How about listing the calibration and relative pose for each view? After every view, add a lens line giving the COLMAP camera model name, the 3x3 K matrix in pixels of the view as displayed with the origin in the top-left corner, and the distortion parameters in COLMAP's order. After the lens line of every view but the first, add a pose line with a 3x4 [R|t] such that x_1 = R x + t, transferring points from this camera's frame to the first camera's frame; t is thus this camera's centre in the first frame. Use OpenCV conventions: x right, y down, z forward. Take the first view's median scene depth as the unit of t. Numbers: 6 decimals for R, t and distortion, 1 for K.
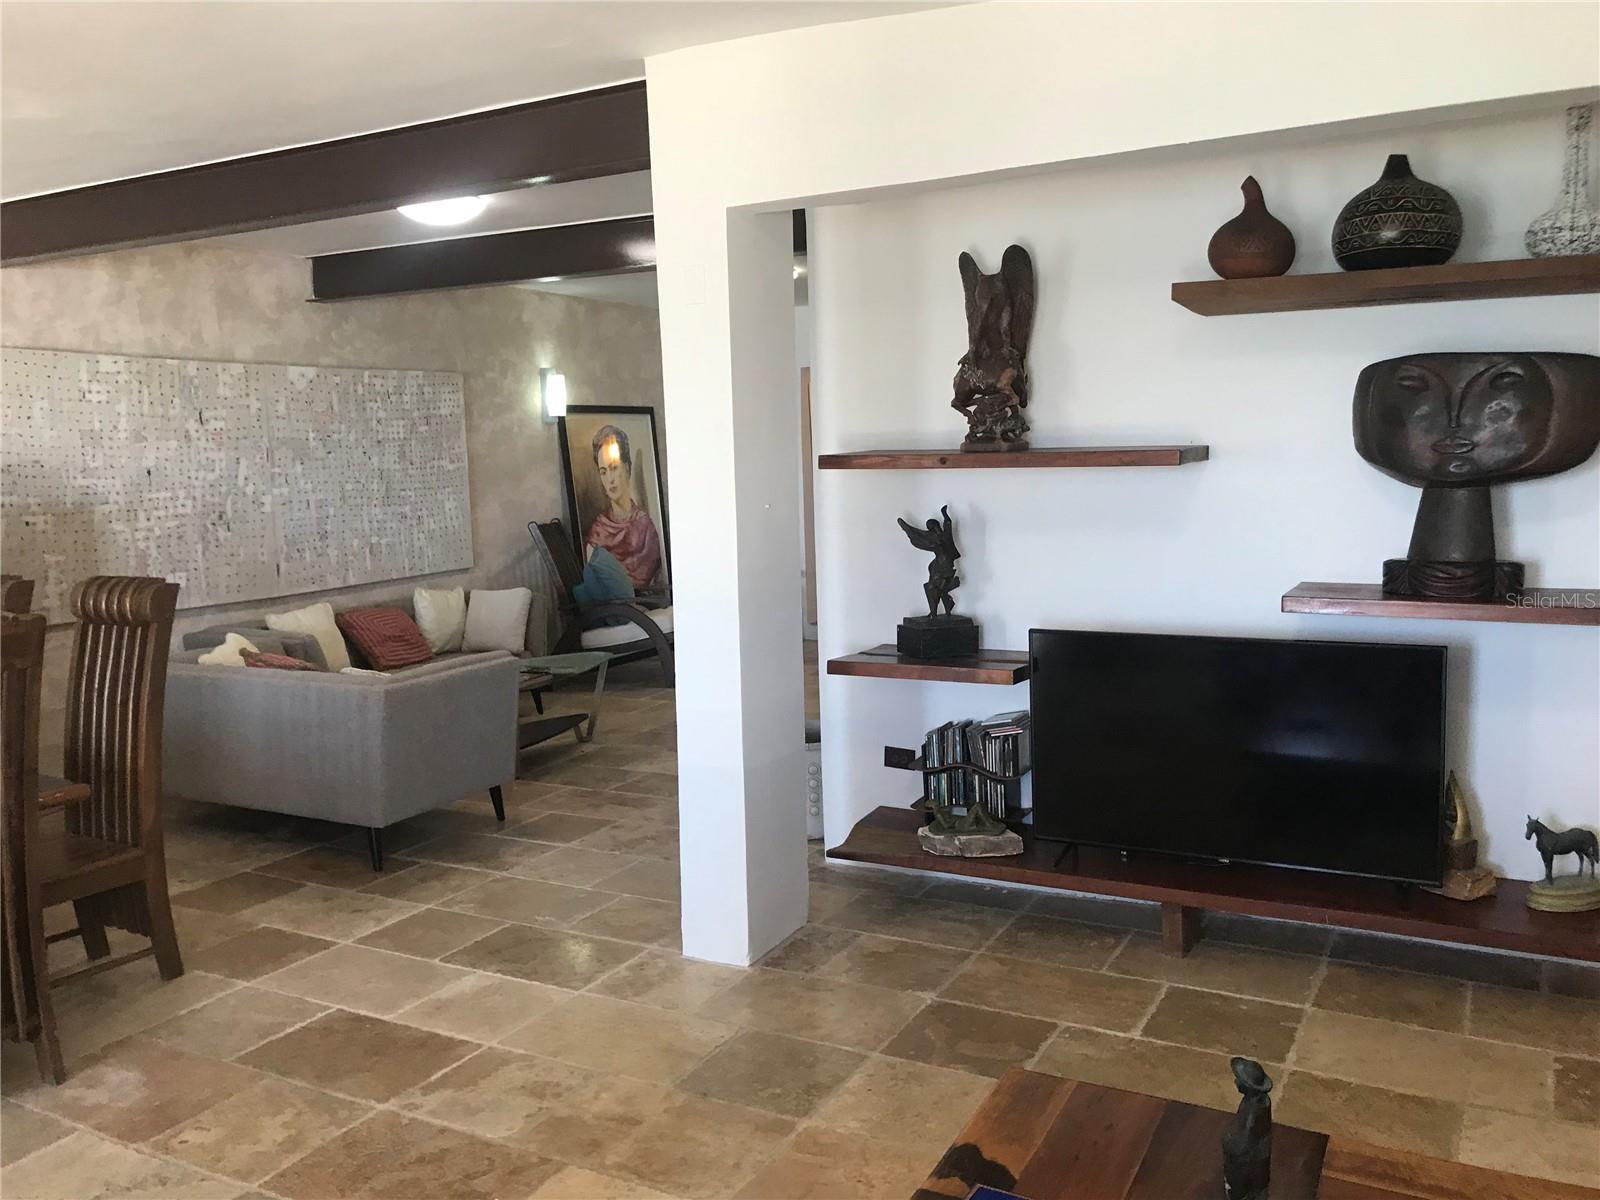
lens RADIAL K [[1324.2, 0, 798.7], [0, 1324.2, 597.5], [0, 0, 1]] dist [0.015370, -0.023415]
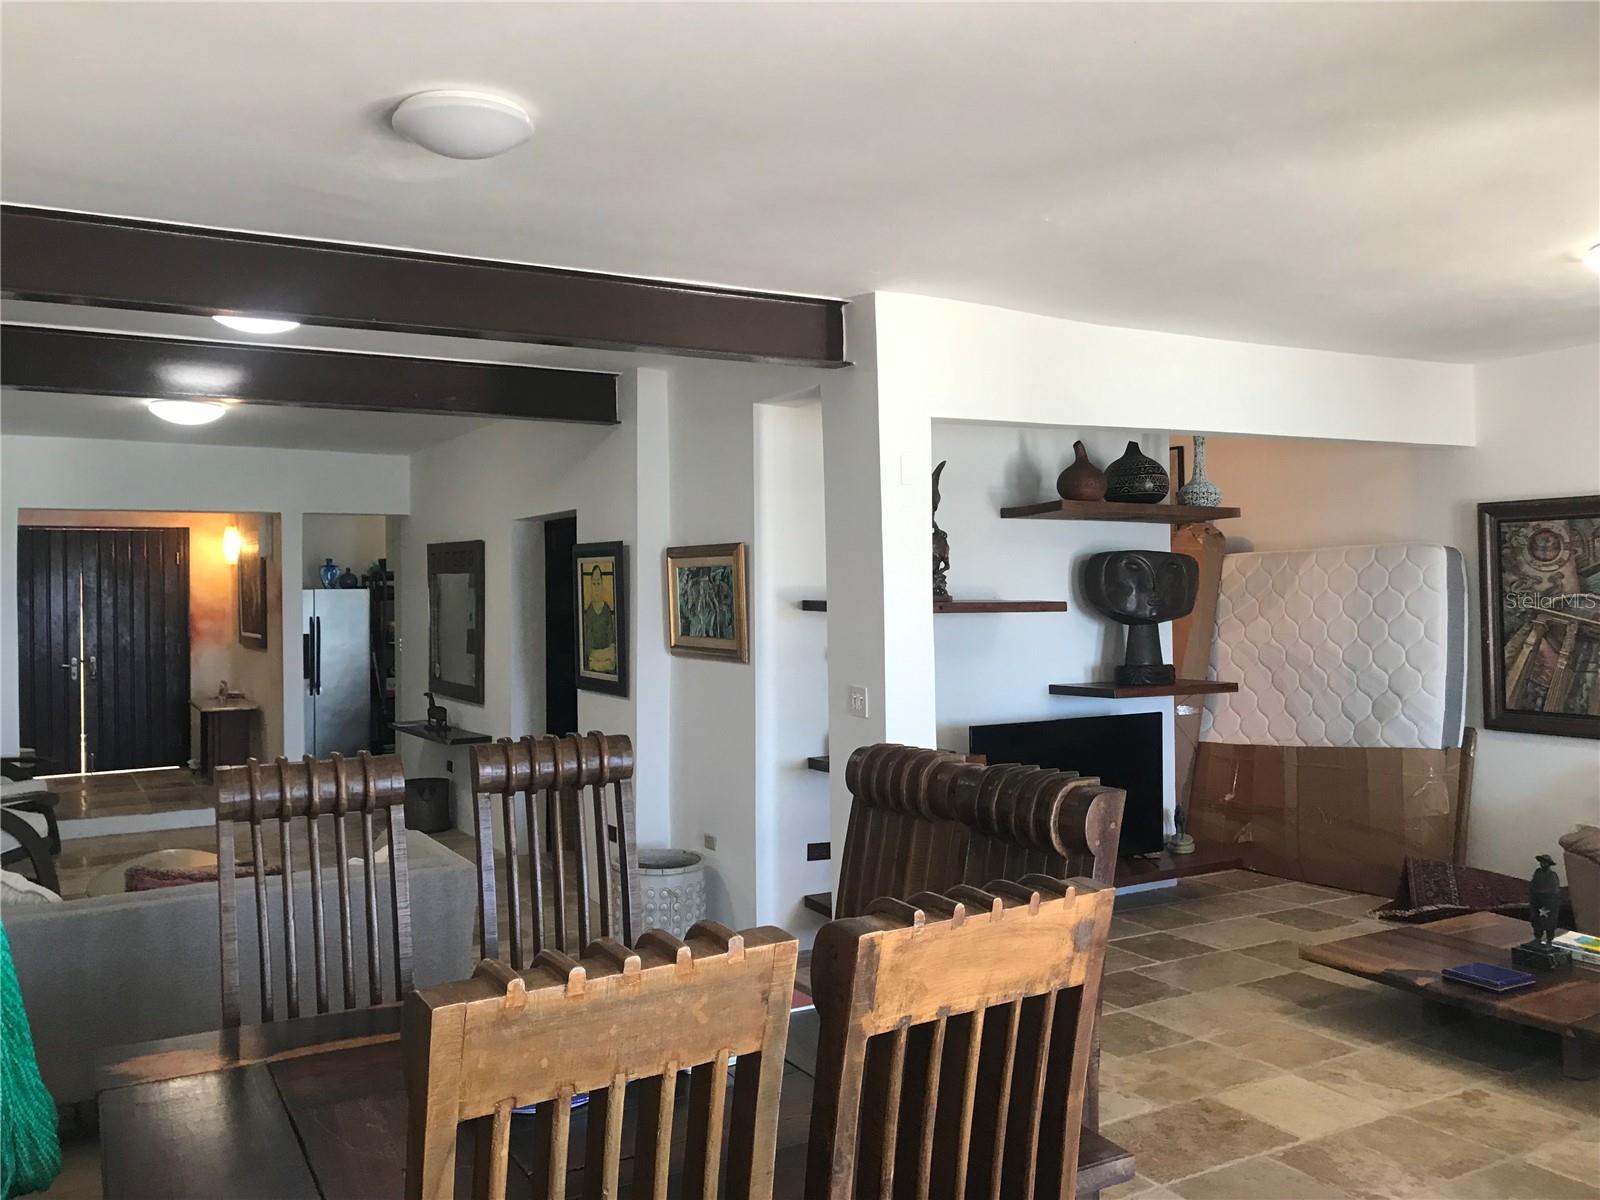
lens RADIAL K [[1324.2, 0, 798.6], [0, 1324.2, 601.4], [0, 0, 1]] dist [0.015370, -0.023415]
pose [[0.521366, 0.016383, 0.853176, -1.325418], [0.095866, 0.992362, -0.077639, -0.020132], [-0.847931, 0.122269, 0.515813, 0.479091]]
